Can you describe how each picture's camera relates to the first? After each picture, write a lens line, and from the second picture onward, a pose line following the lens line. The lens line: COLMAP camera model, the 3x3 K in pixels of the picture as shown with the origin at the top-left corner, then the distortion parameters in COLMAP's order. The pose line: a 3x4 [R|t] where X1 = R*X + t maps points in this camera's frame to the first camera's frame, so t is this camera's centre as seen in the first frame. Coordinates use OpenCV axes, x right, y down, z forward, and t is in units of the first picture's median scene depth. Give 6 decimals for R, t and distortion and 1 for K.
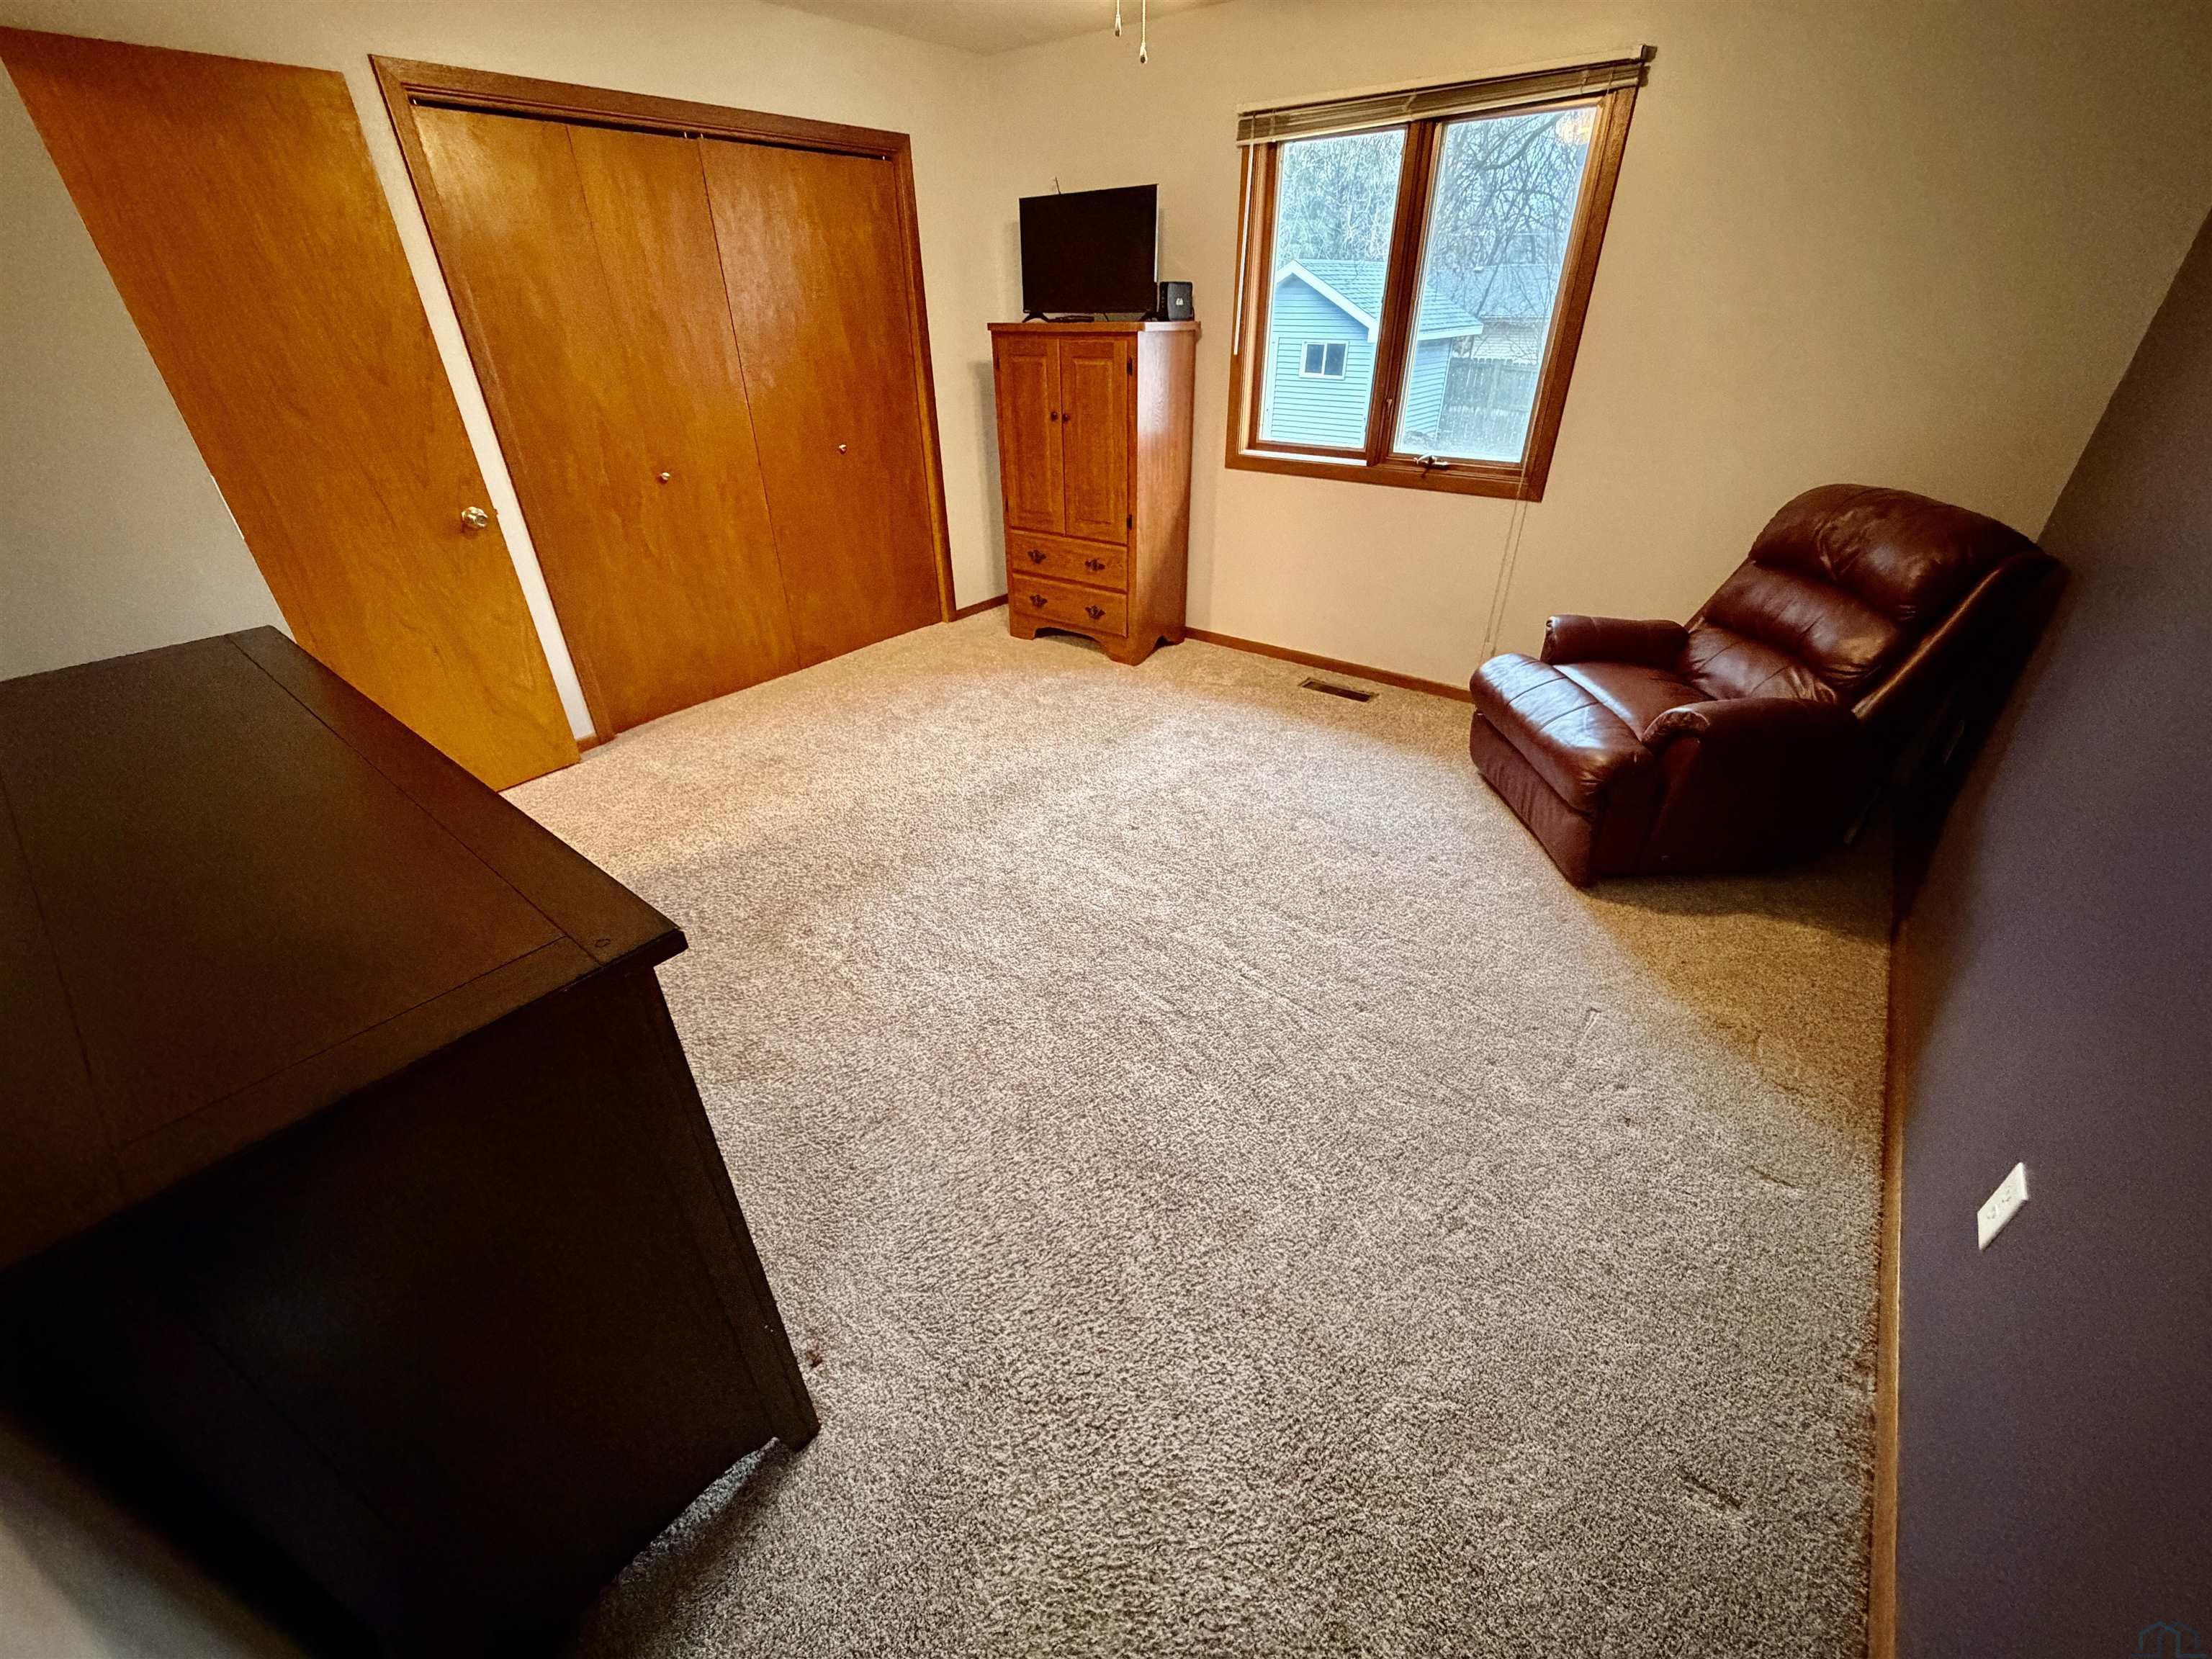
lens RADIAL K [[878.0, 0, 1118.6], [0, 878.0, 820.9], [0, 0, 1]] dist [0.001490, -0.000378]
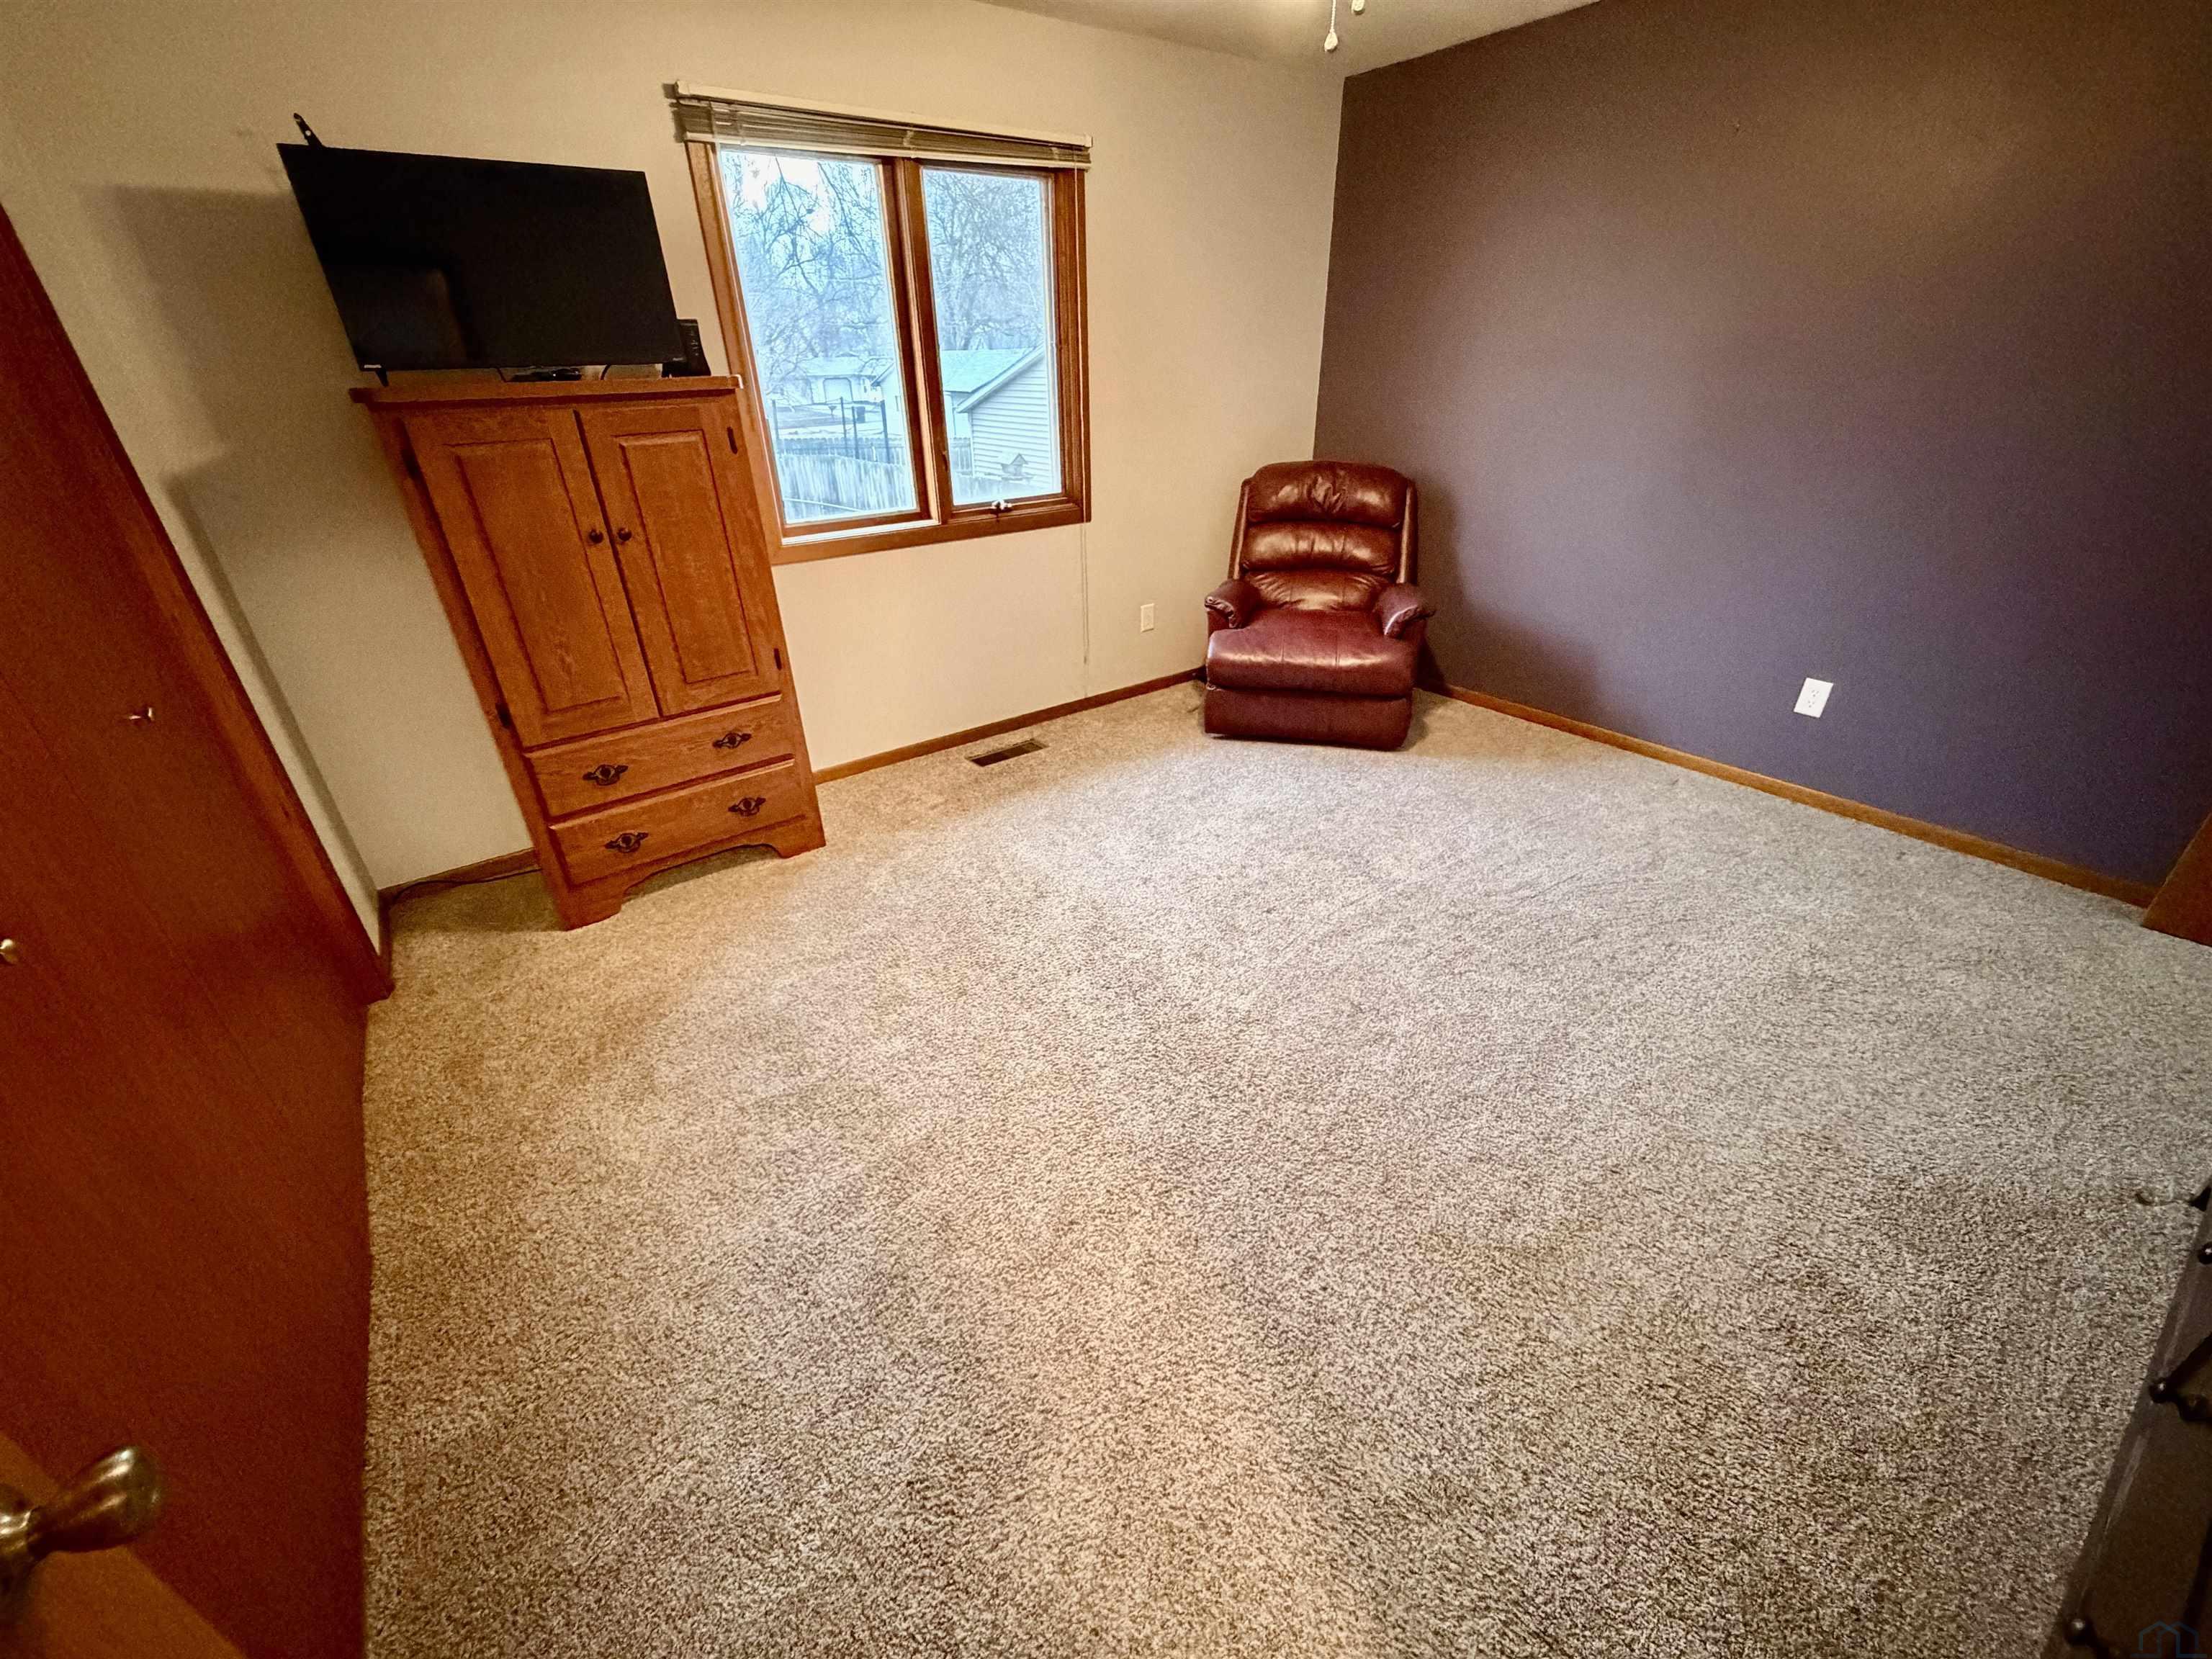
lens RADIAL K [[878.0, 0, 1115.2], [0, 878.0, 820.7], [0, 0, 1]] dist [0.001490, -0.000378]
pose [[0.266449, -0.445660, 0.854630, -0.549550], [0.501469, 0.821324, 0.271949, -0.284836], [-0.823124, 0.356109, 0.442326, 0.513130]]
